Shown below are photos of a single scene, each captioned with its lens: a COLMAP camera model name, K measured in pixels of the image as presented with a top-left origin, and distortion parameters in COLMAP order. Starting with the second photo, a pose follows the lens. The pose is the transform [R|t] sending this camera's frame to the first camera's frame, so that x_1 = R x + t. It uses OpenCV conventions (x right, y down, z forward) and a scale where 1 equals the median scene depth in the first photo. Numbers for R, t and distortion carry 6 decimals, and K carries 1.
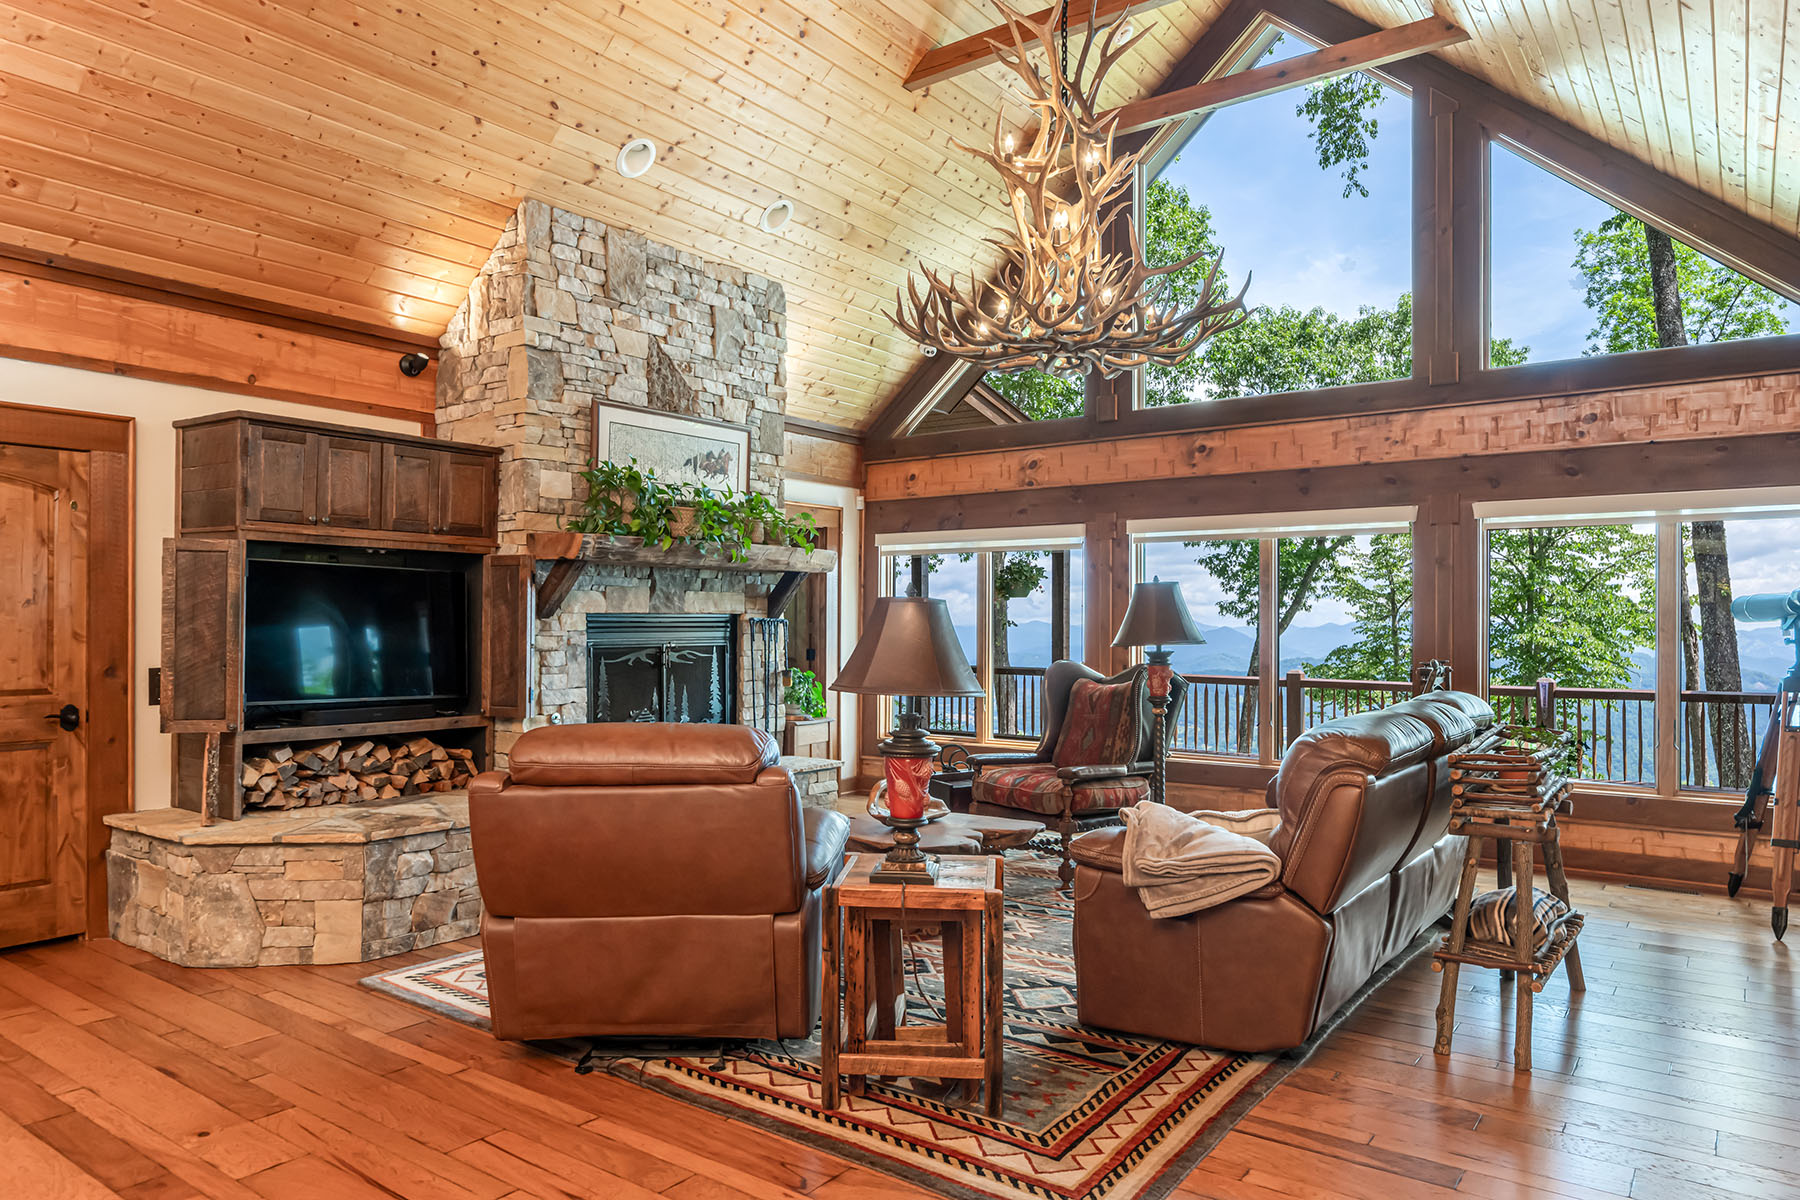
lens RADIAL K [[1138.4, 0, 900.0], [0, 1138.4, 600.0], [0, 0, 1]] dist [-0.001222, -0.000585]
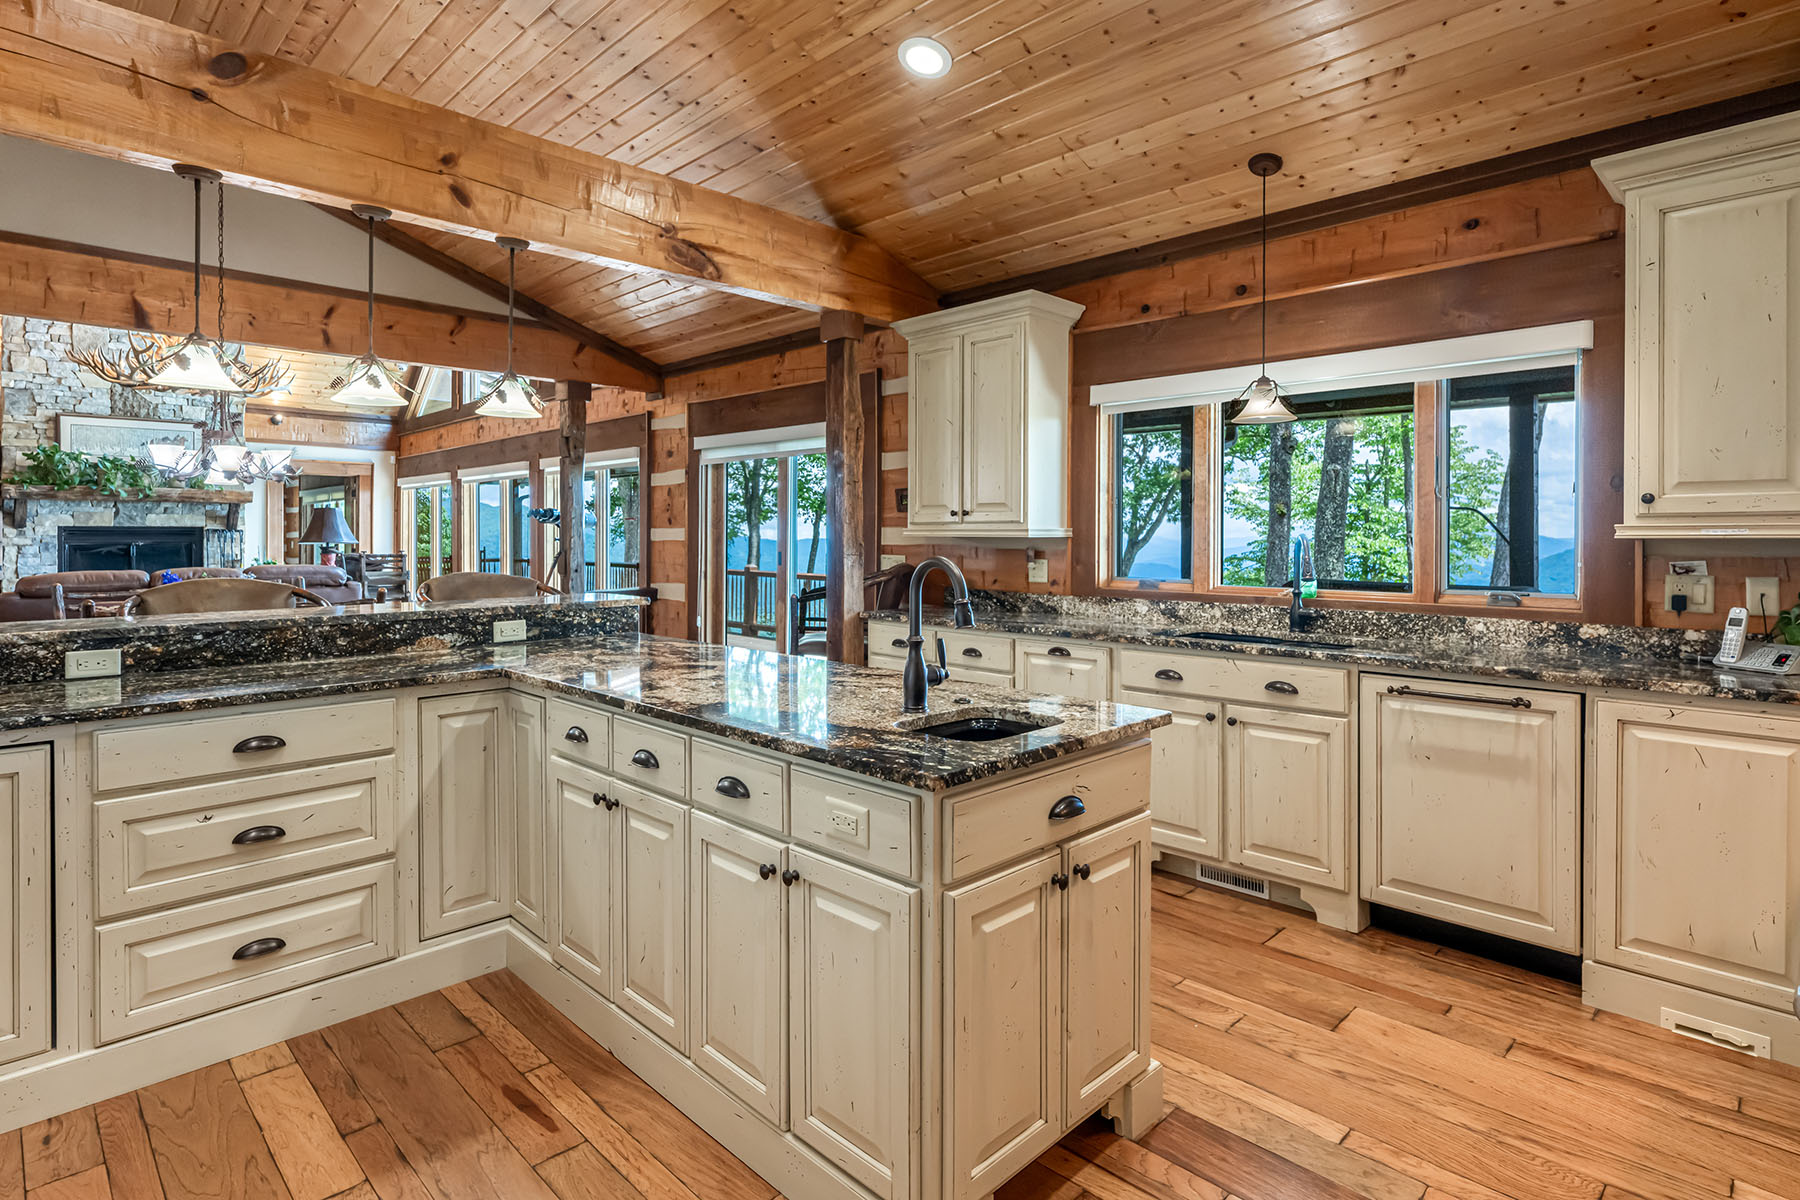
lens RADIAL K [[926.2, 0, 895.6], [0, 926.2, 536.7], [0, 0, 1]] dist [0.000719, 0.000384]
pose [[0.990349, -0.004048, -0.138533, 1.276132], [0.006143, 0.999873, 0.014698, 0.014658], [0.138456, -0.015407, 0.990249, -0.324209]]
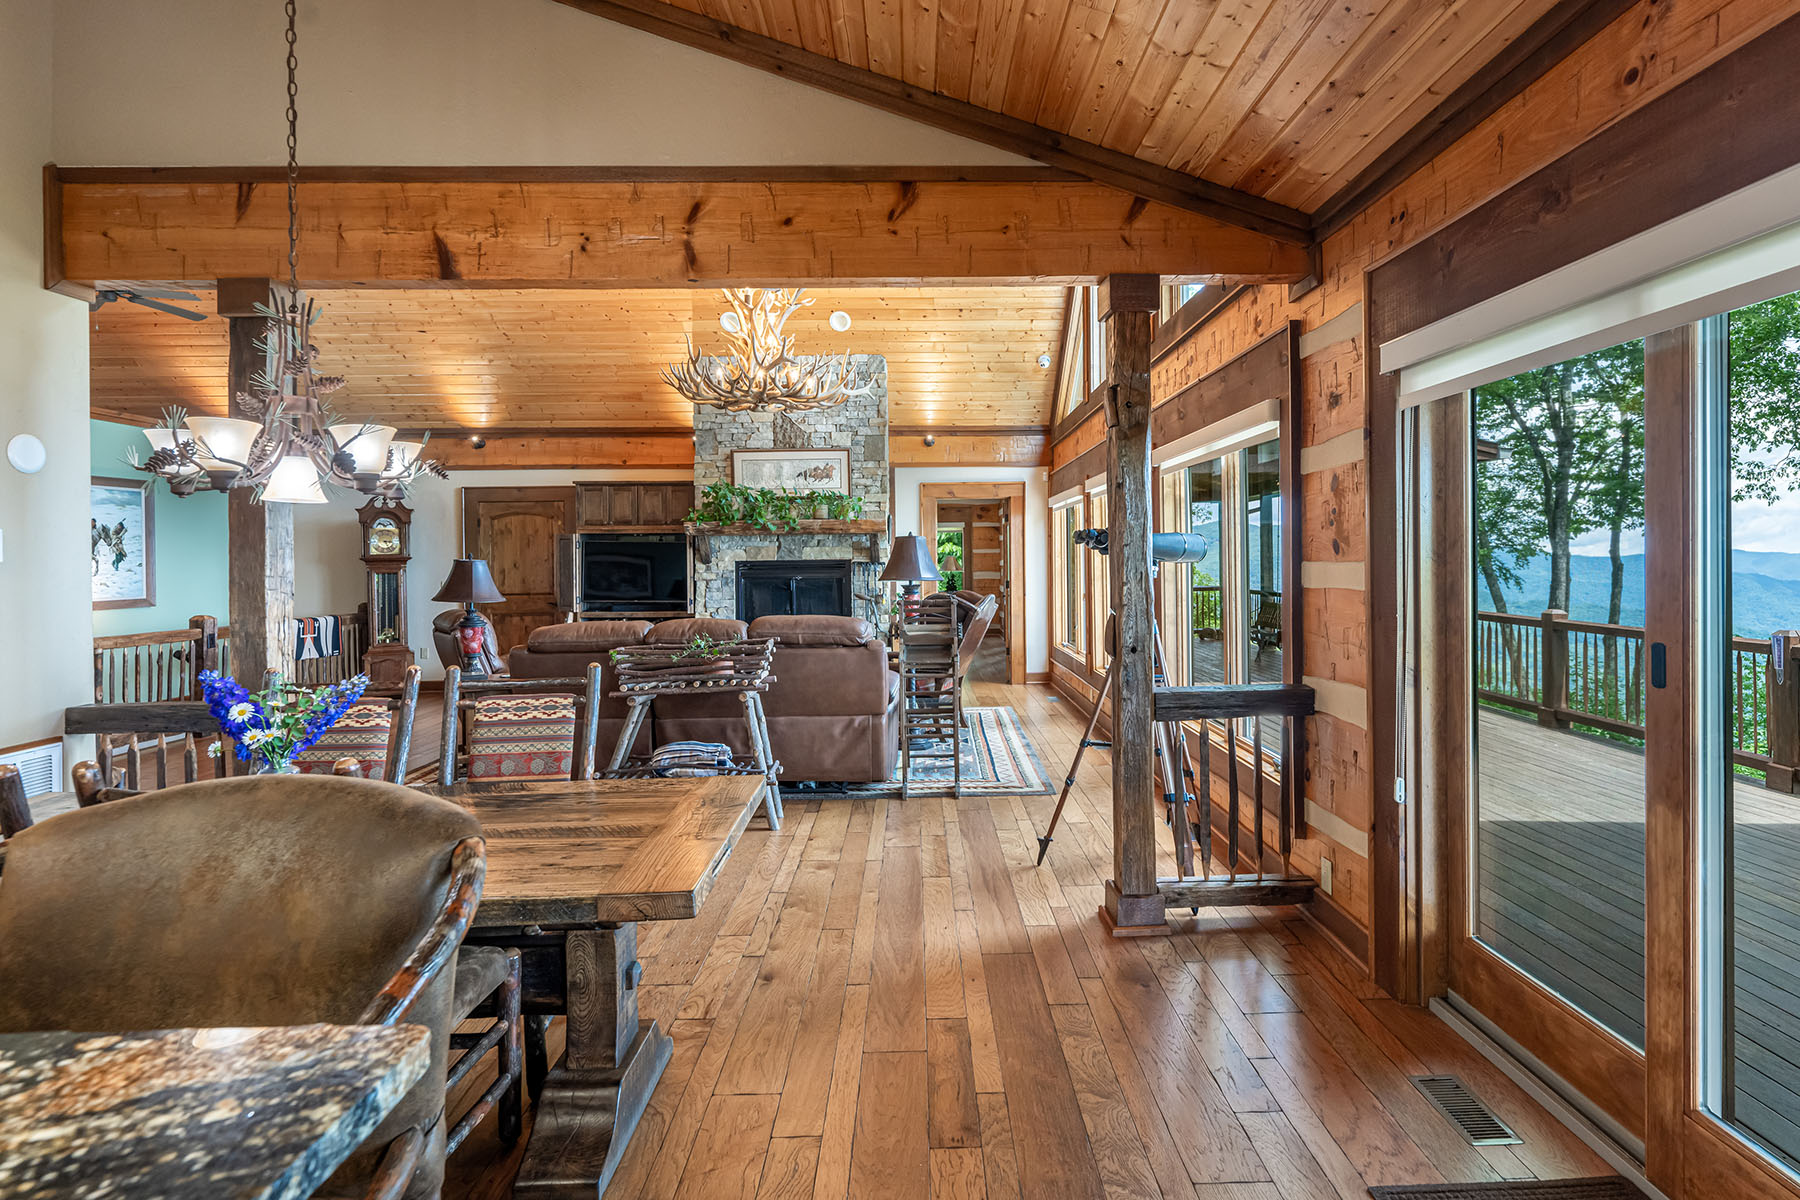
lens RADIAL K [[899.4, 0, 925.5], [0, 899.4, 557.7], [0, 0, 1]] dist [-0.001513, -0.000180]
pose [[0.616946, -0.013050, -0.786897, 1.090084], [0.025902, 0.999658, 0.003730, 0.008474], [0.786579, -0.022683, 0.617073, 0.301631]]
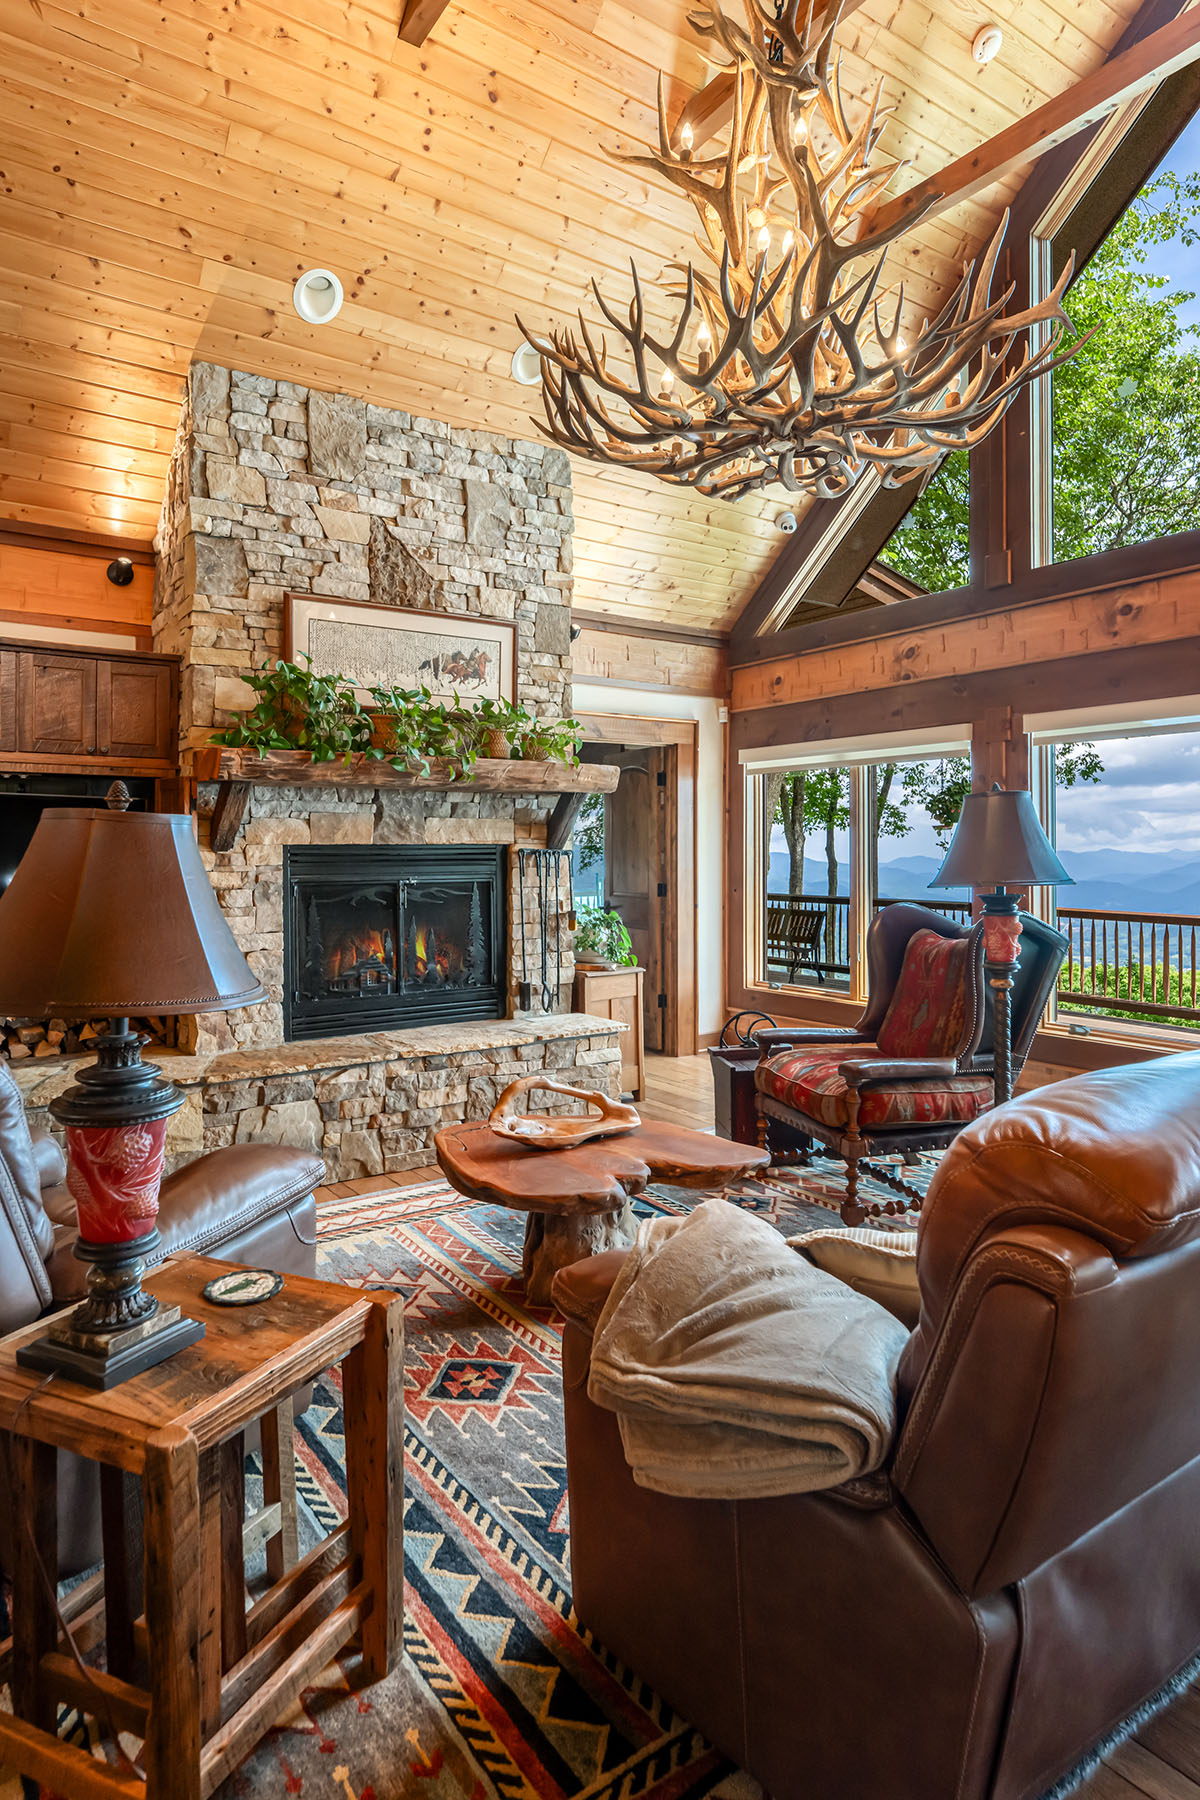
lens RADIAL K [[1040.8, 0, 607.2], [0, 1040.8, 834.0], [0, 0, 1]] dist [-0.000027, -0.000837]
pose [[0.948013, -0.010548, -0.318056, 0.195134], [0.011313, 0.999936, 0.000557, 0.005645], [0.318030, -0.004126, 0.948072, 0.327784]]
